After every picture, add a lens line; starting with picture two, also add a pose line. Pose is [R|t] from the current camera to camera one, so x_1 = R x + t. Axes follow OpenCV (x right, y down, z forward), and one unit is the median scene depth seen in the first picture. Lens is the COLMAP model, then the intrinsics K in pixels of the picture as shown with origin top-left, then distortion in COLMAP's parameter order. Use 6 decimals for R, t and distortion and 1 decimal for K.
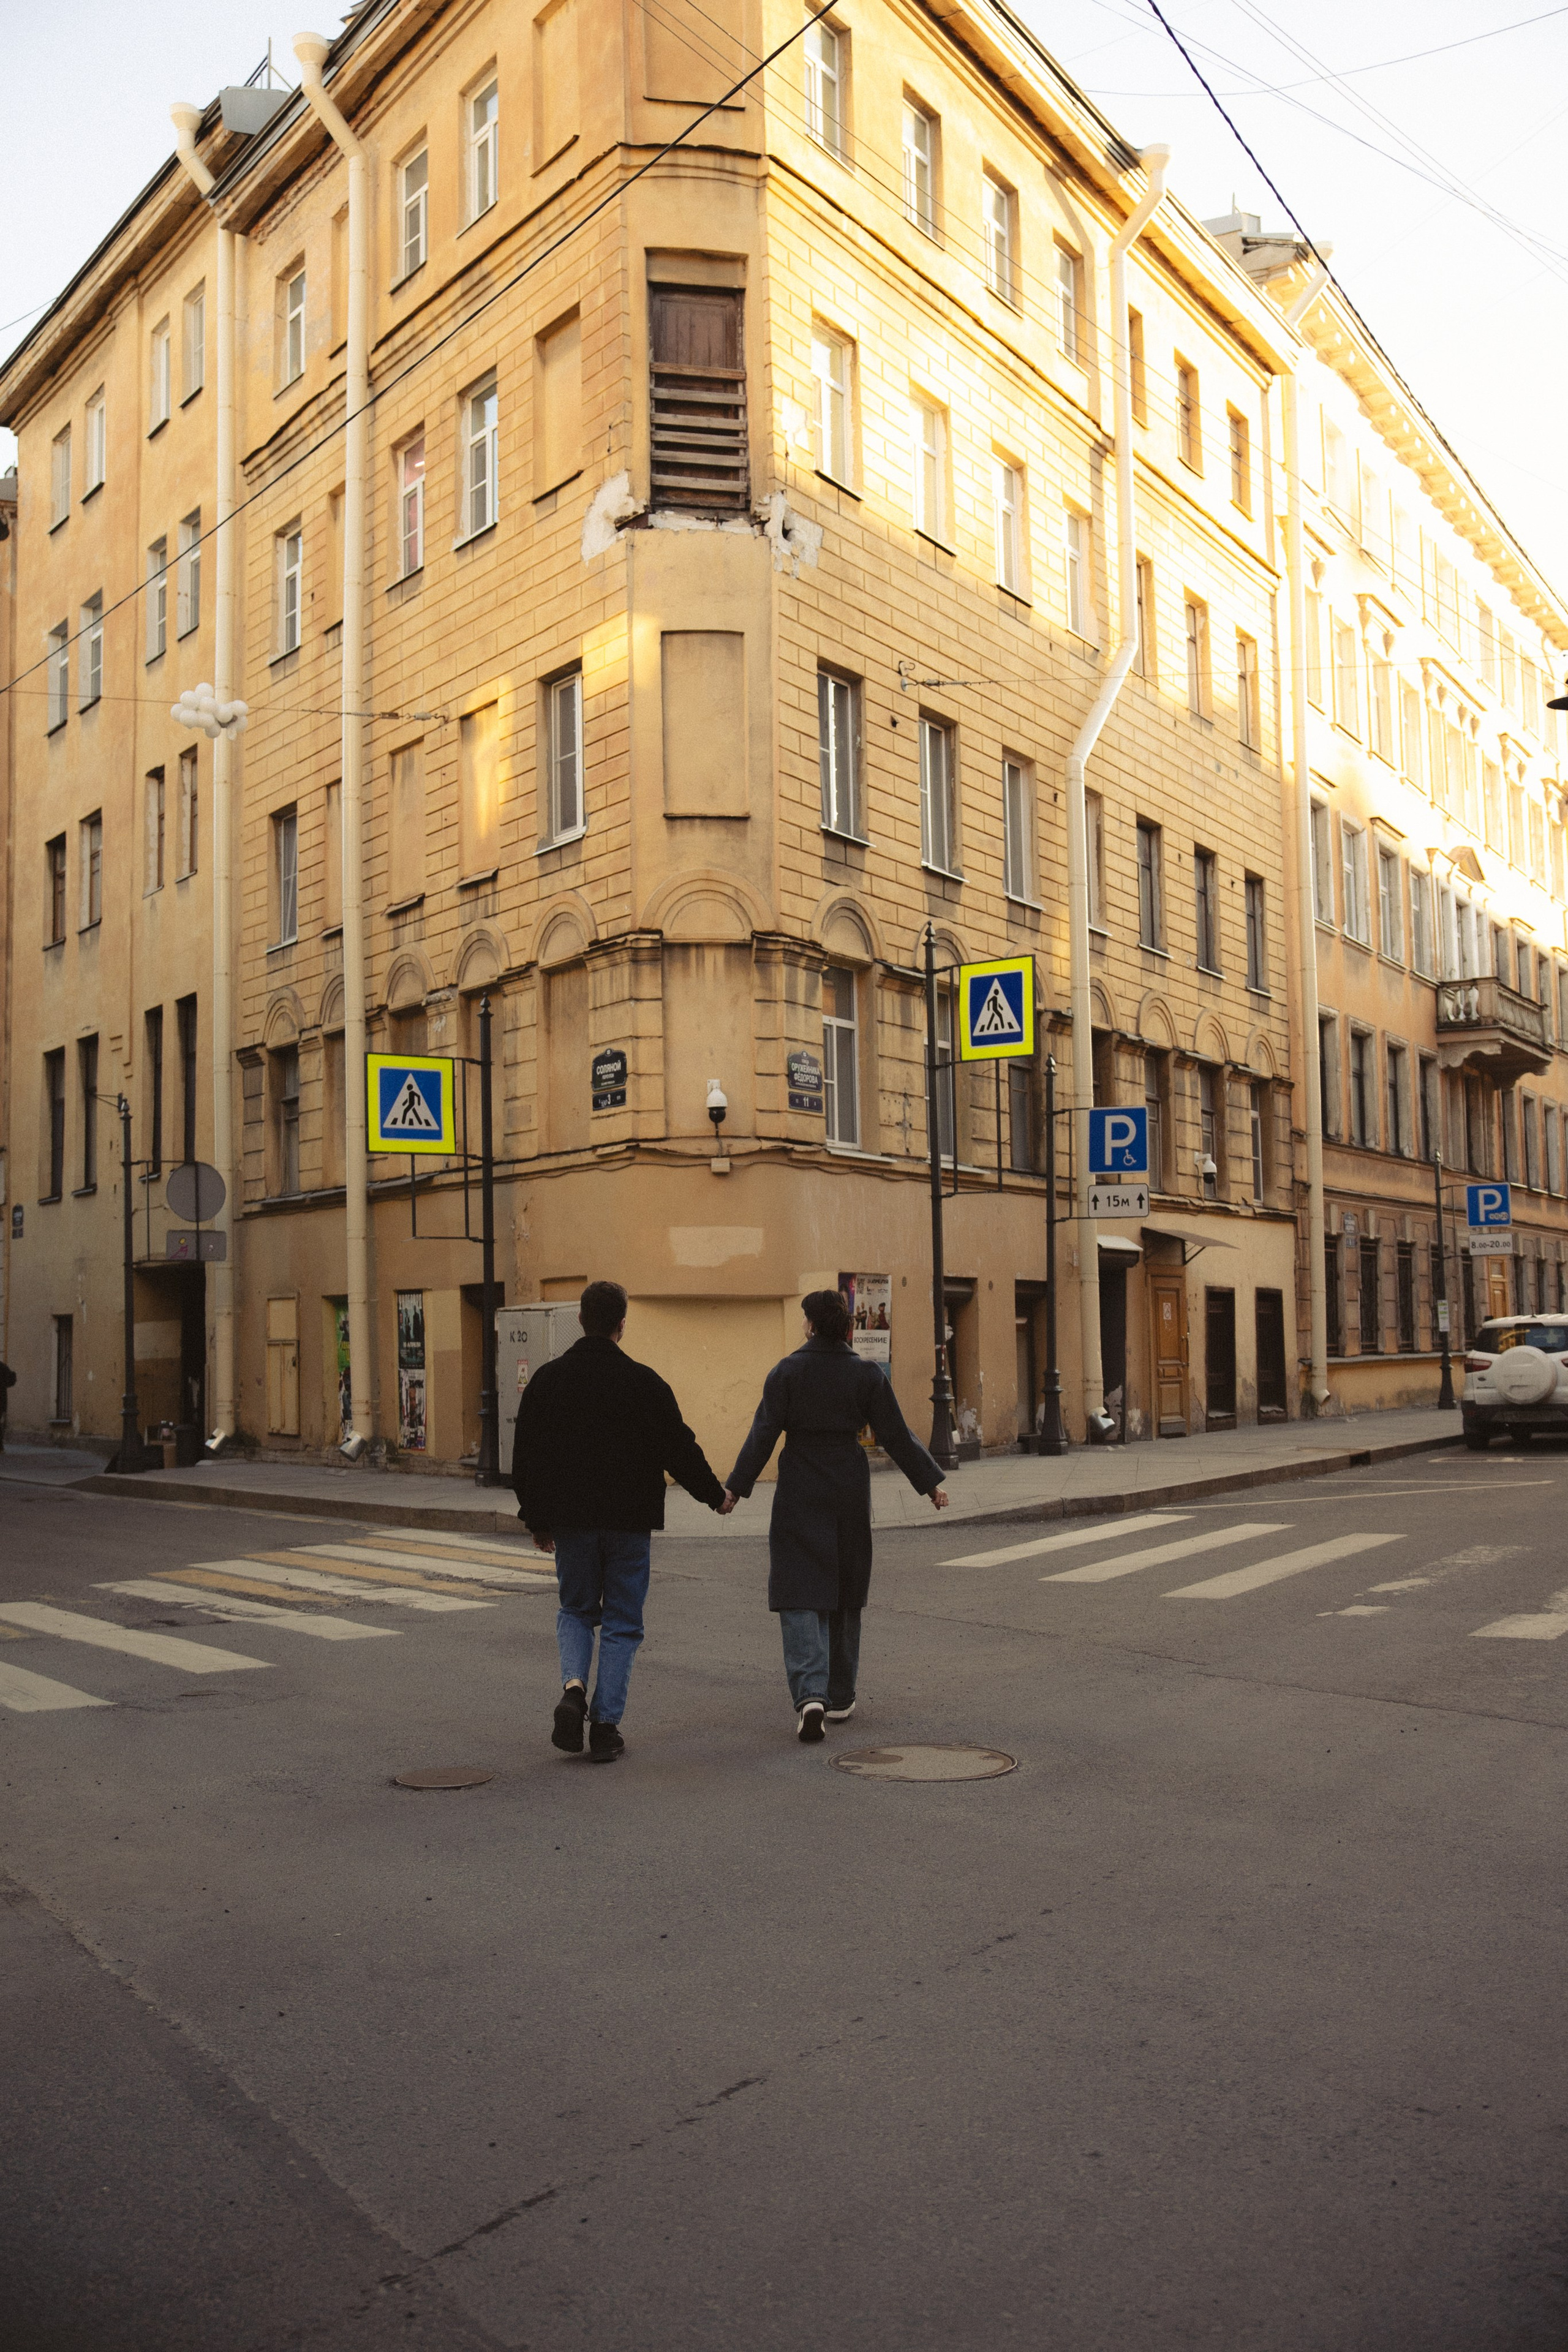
lens RADIAL K [[3835.1, 0, 781.5], [0, 3835.1, 1439.0], [0, 0, 1]] dist [-0.027030, 0.141813]
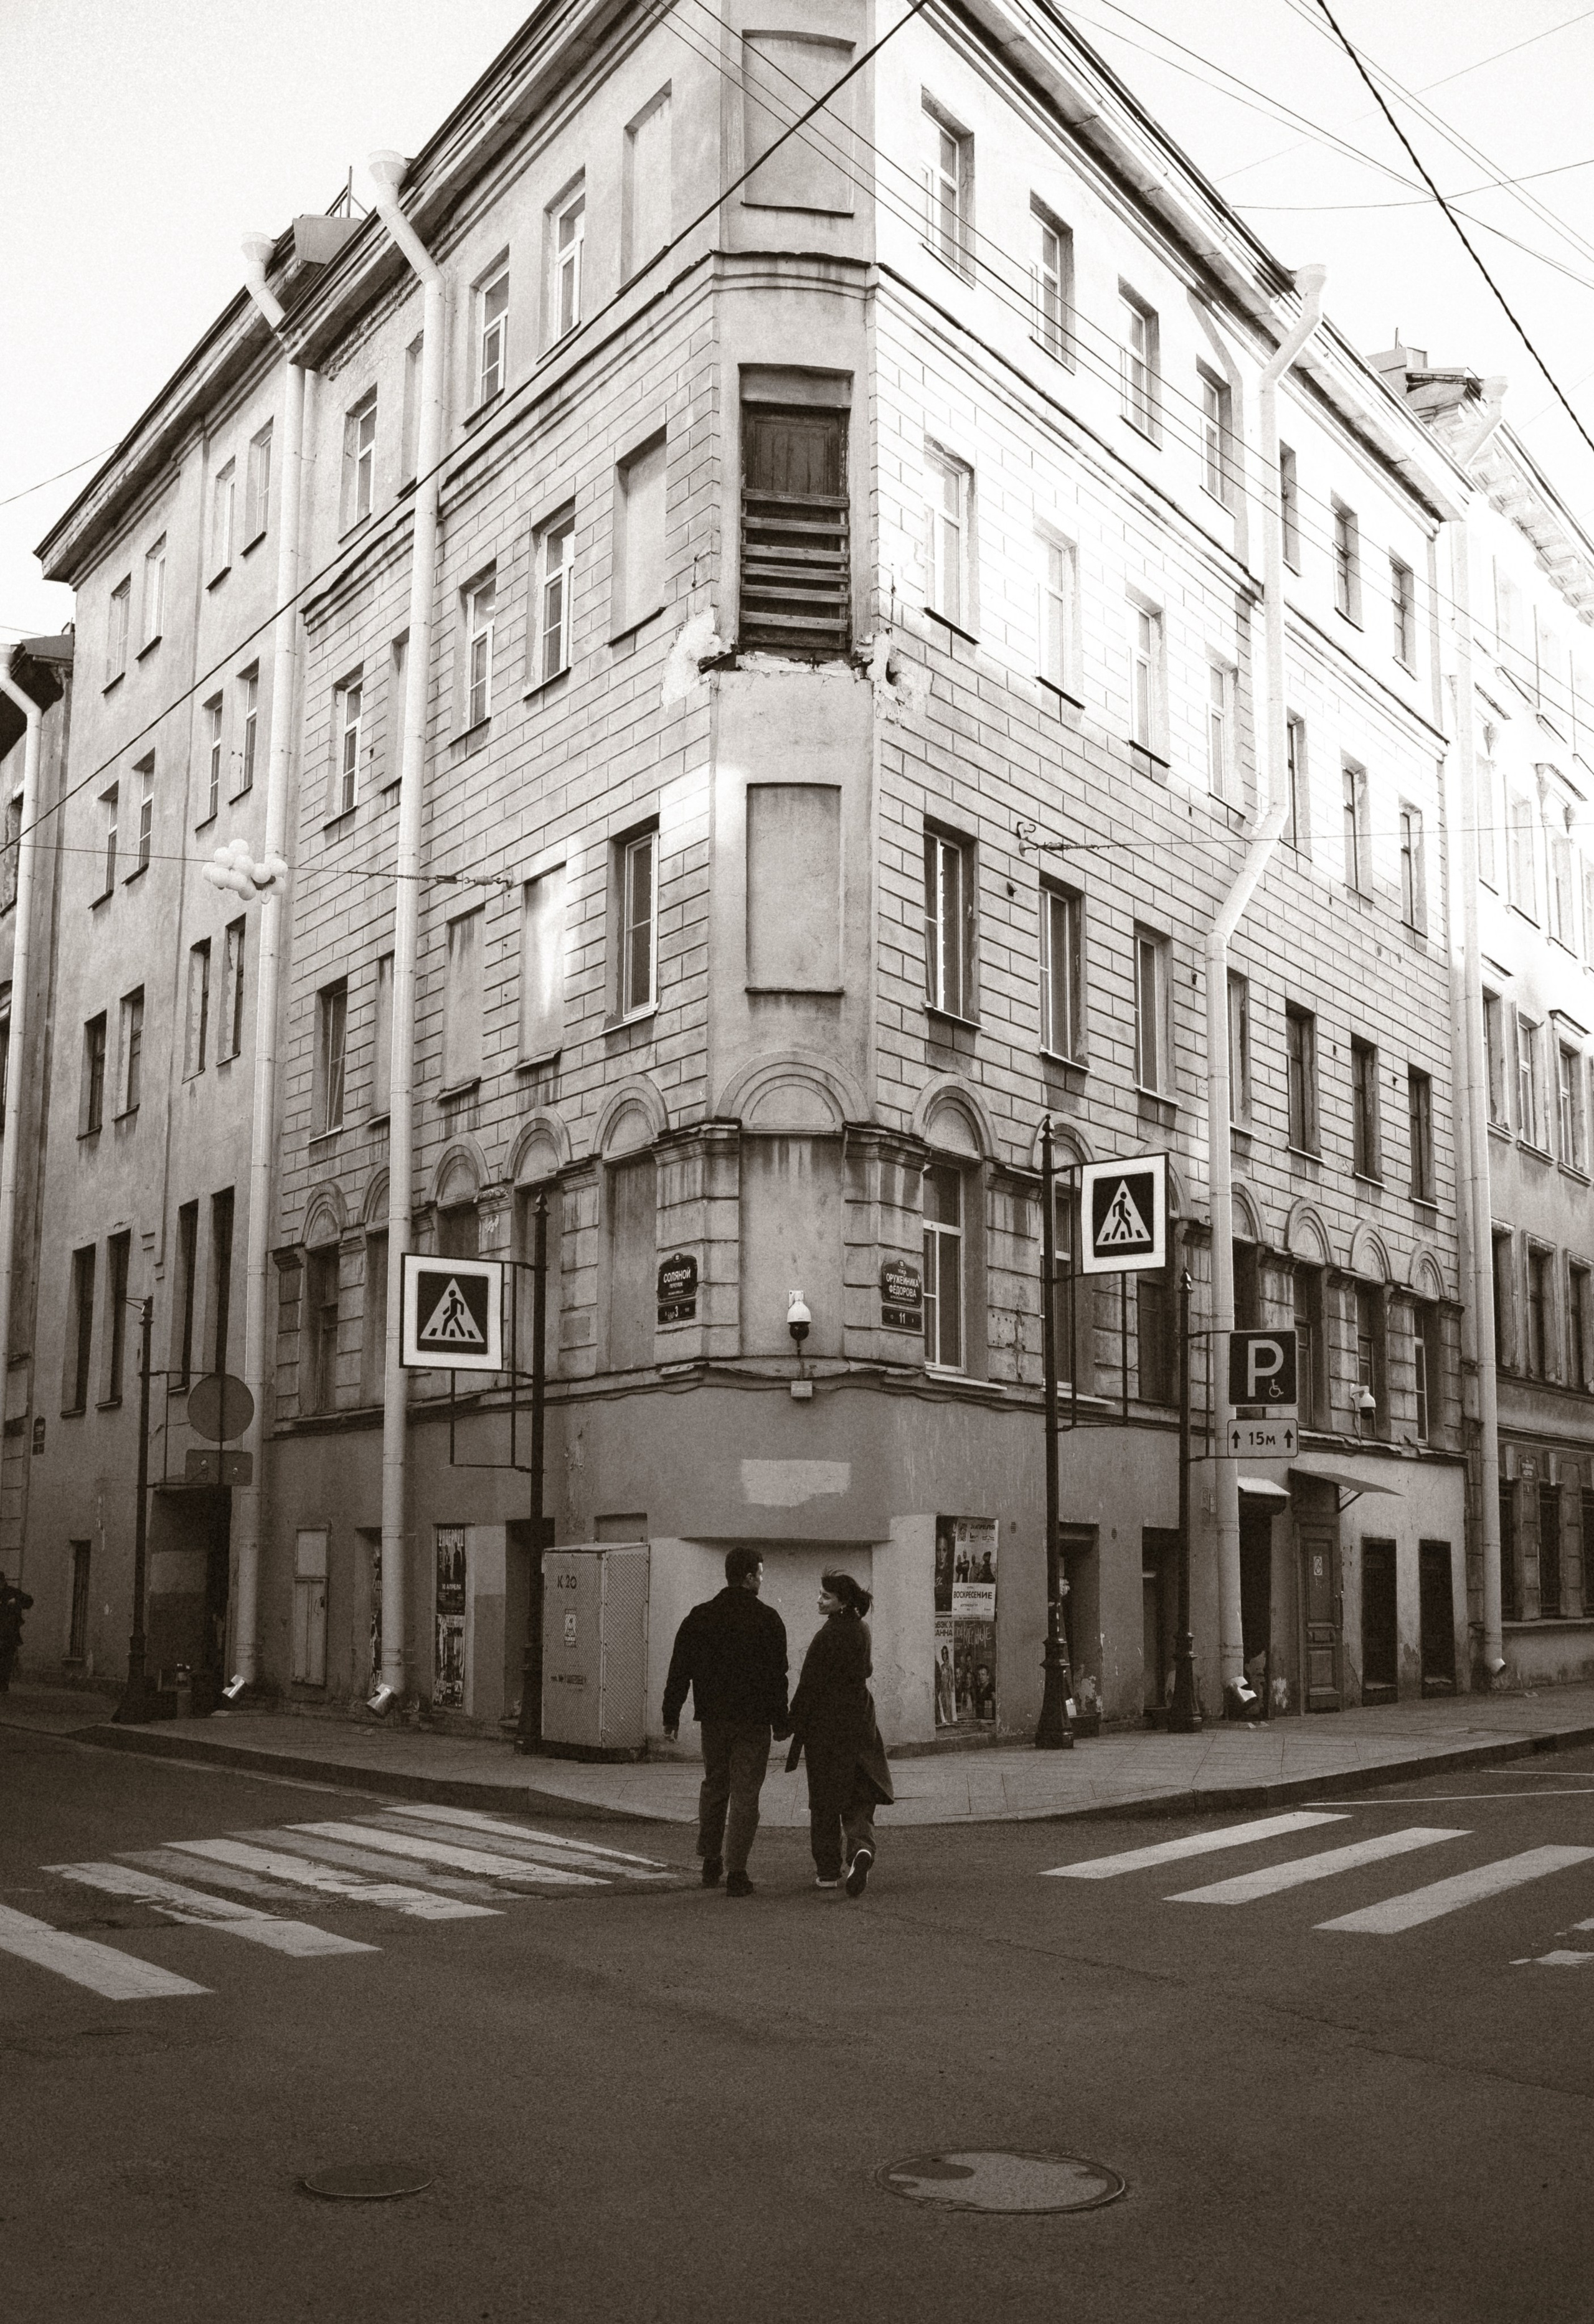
lens RADIAL K [[3078.1, 0, 734.6], [0, 3078.1, 1223.2], [0, 0, 1]] dist [-0.004969, -0.018380]
pose [[0.997347, 0.017328, -0.070699, 0.017164], [-0.025396, 0.993056, -0.114866, -0.027799], [0.068218, 0.116357, 0.990862, 0.299665]]
